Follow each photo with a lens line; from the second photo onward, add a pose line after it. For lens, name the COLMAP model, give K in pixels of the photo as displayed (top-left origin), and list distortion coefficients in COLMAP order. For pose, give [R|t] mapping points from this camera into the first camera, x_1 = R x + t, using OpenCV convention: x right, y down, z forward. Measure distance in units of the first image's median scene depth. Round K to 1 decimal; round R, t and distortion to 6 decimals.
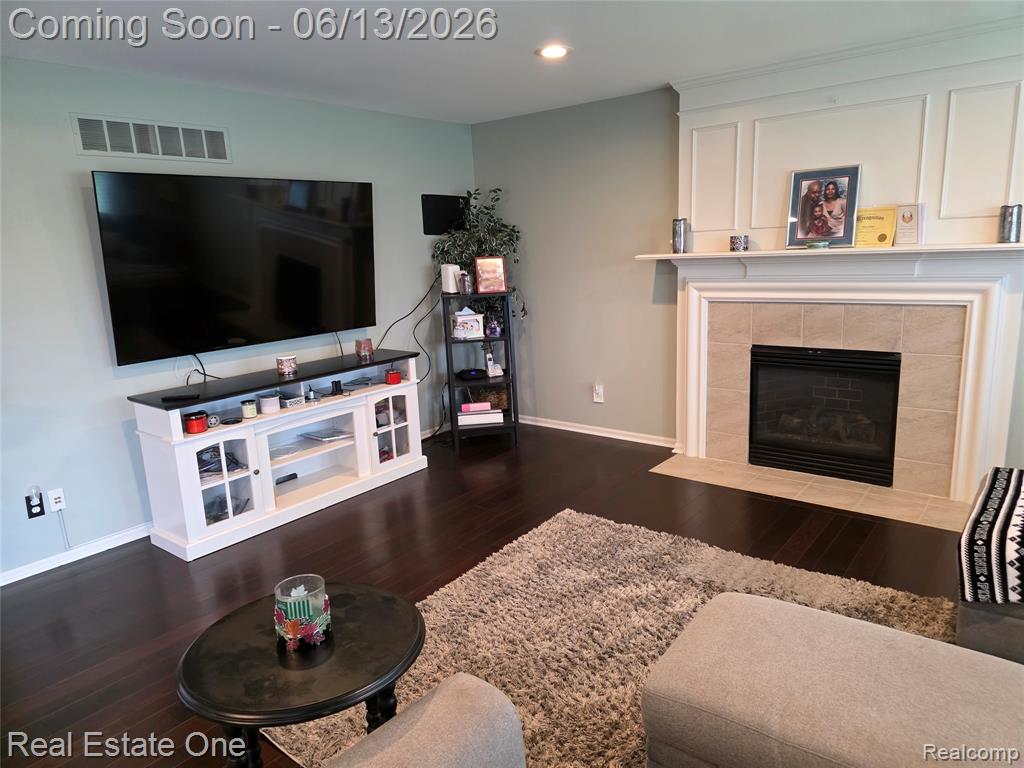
lens RADIAL K [[685.1, 0, 513.4], [0, 685.1, 387.2], [0, 0, 1]] dist [0.059290, -0.049640]
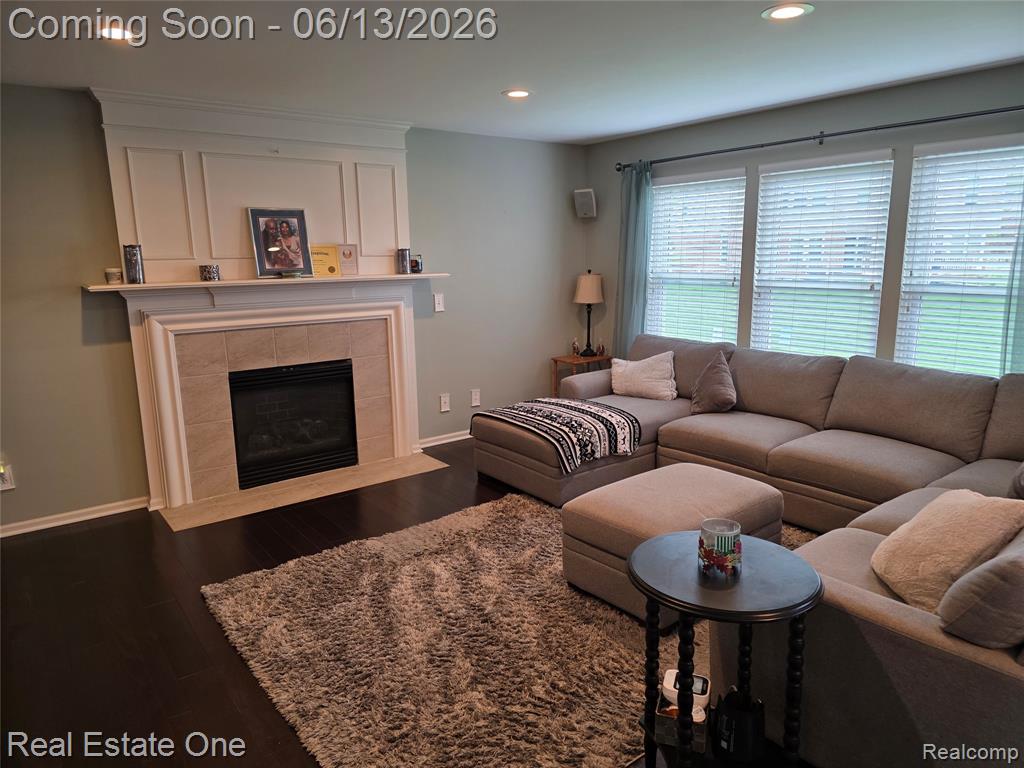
lens RADIAL K [[685.1, 0, 513.9], [0, 685.1, 385.8], [0, 0, 1]] dist [0.059290, -0.049640]
pose [[0.245709, -0.146667, 0.958184, -0.539909], [0.210227, 0.973023, 0.095030, -0.052733], [-0.946273, 0.178086, 0.269914, 0.343727]]
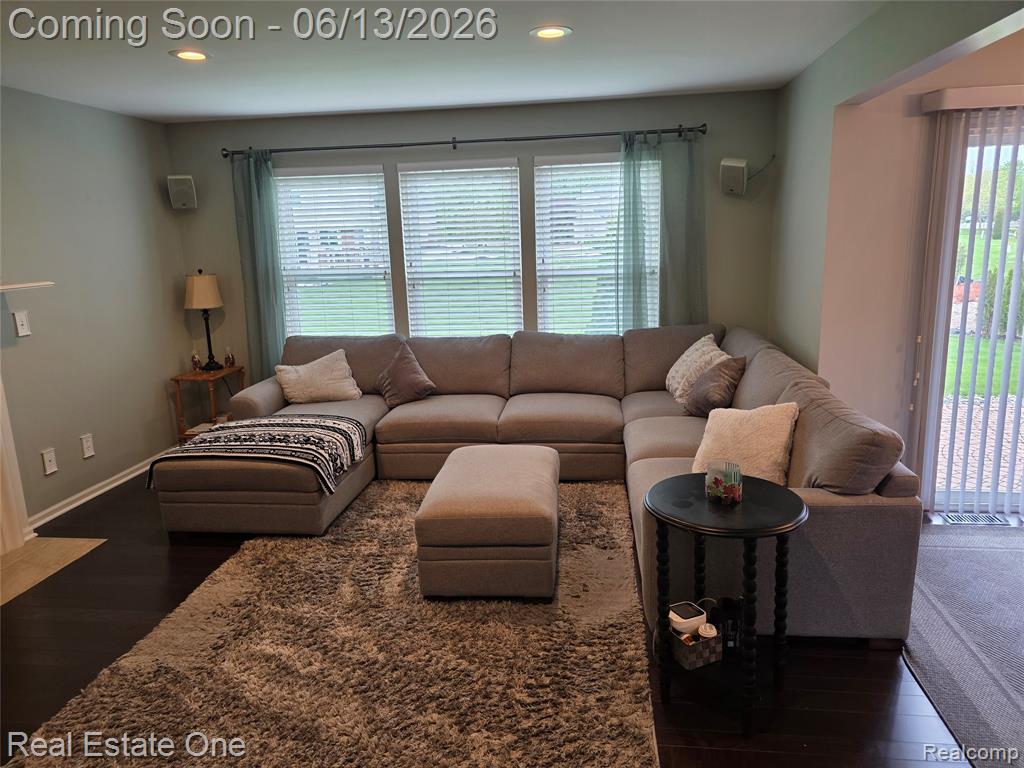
lens RADIAL K [[685.1, 0, 518.0], [0, 685.1, 376.3], [0, 0, 1]] dist [0.059290, -0.049640]
pose [[-0.518840, -0.112217, 0.847474, -0.458980], [0.237006, 0.933604, 0.268722, -0.138209], [-0.821360, 0.340280, -0.457795, 0.696621]]
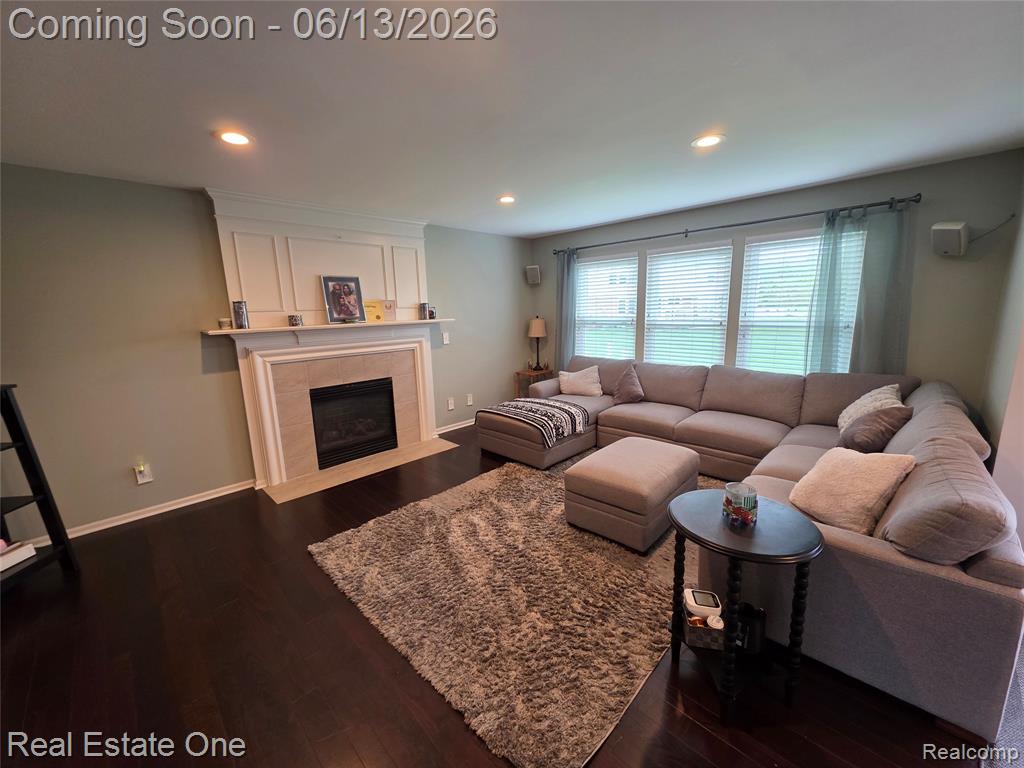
lens RADIAL K [[405.7, 0, 511.8], [0, 405.7, 384.3], [0, 0, 1]] dist [0.002534, 0.000194]
pose [[0.112585, -0.142190, 0.983416, -0.461184], [0.232215, 0.966067, 0.113097, -0.072125], [-0.966127, 0.215631, 0.141783, 0.475430]]
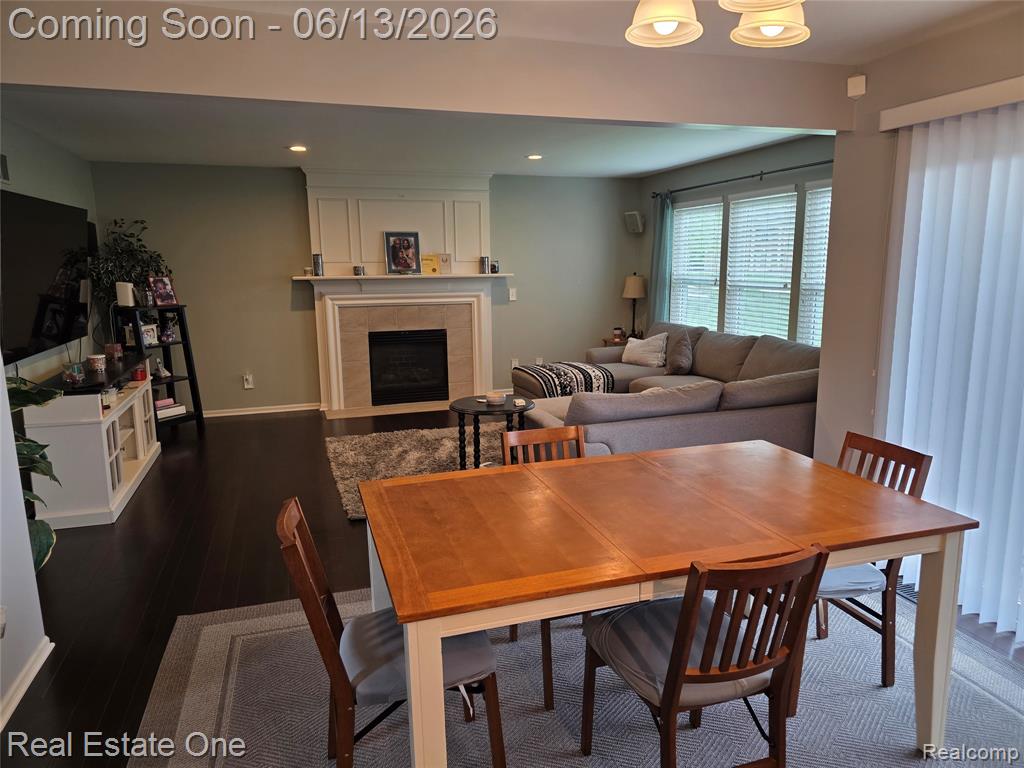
lens RADIAL K [[685.1, 0, 510.8], [0, 685.1, 389.5], [0, 0, 1]] dist [0.059290, -0.049640]
pose [[0.552025, -0.112867, 0.826153, -0.865811], [0.163490, 0.986216, 0.025493, 0.090026], [-0.817643, 0.120995, 0.562868, -0.195515]]
